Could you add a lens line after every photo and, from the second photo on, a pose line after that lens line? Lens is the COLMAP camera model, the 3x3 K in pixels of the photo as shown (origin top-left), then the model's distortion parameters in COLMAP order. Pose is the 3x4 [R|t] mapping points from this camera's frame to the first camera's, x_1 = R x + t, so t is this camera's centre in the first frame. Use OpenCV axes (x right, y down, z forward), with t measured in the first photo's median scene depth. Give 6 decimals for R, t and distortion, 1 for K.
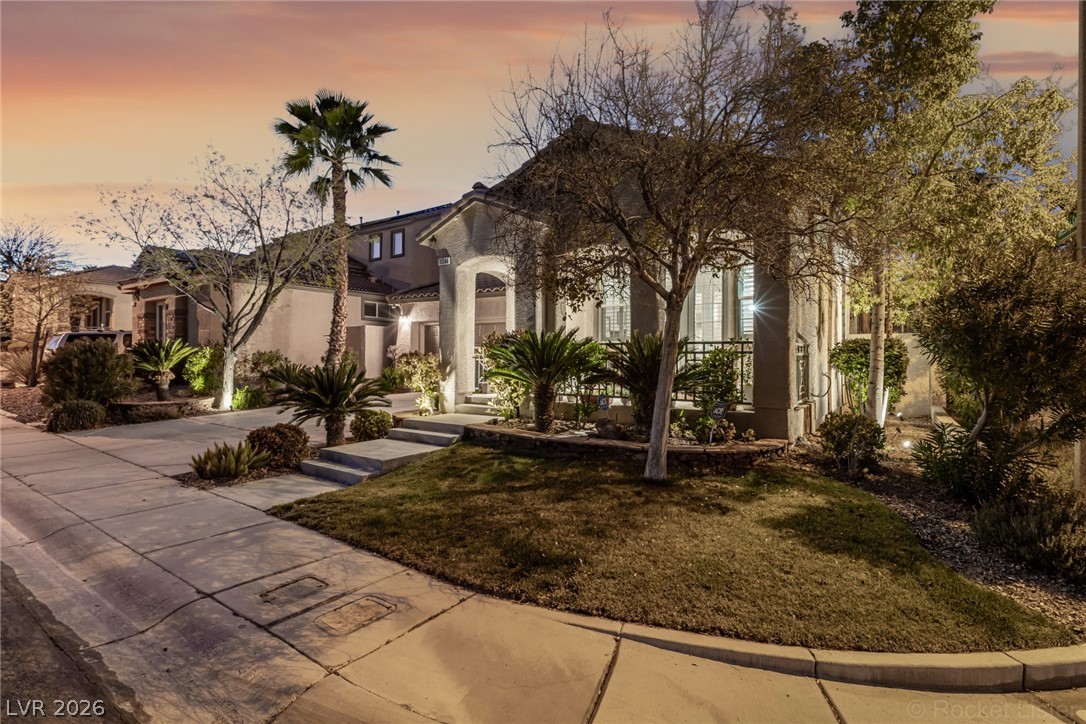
lens RADIAL K [[559.0, 0, 542.9], [0, 559.0, 355.4], [0, 0, 1]] dist [0.025741, 0.000378]
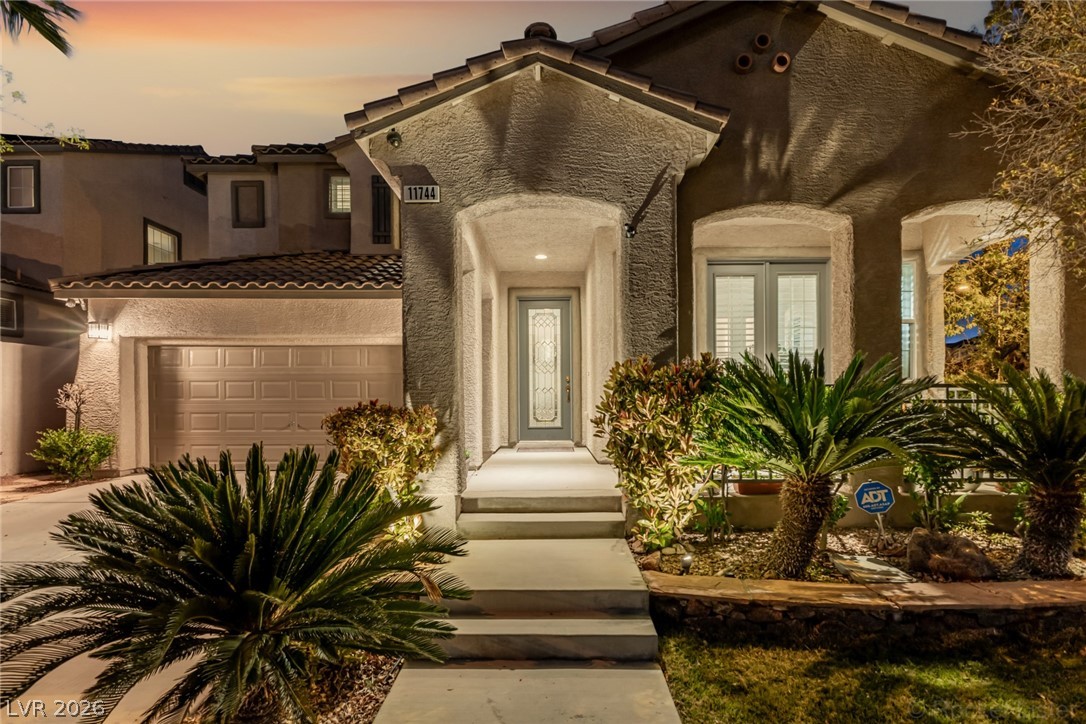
lens RADIAL K [[559.0, 0, 540.2], [0, 559.0, 396.8], [0, 0, 1]] dist [0.025741, 0.000378]
pose [[0.819445, -0.021127, 0.572768, -0.356848], [0.011819, 0.999731, 0.019967, -0.018983], [-0.573036, -0.009592, 0.819474, 0.593068]]
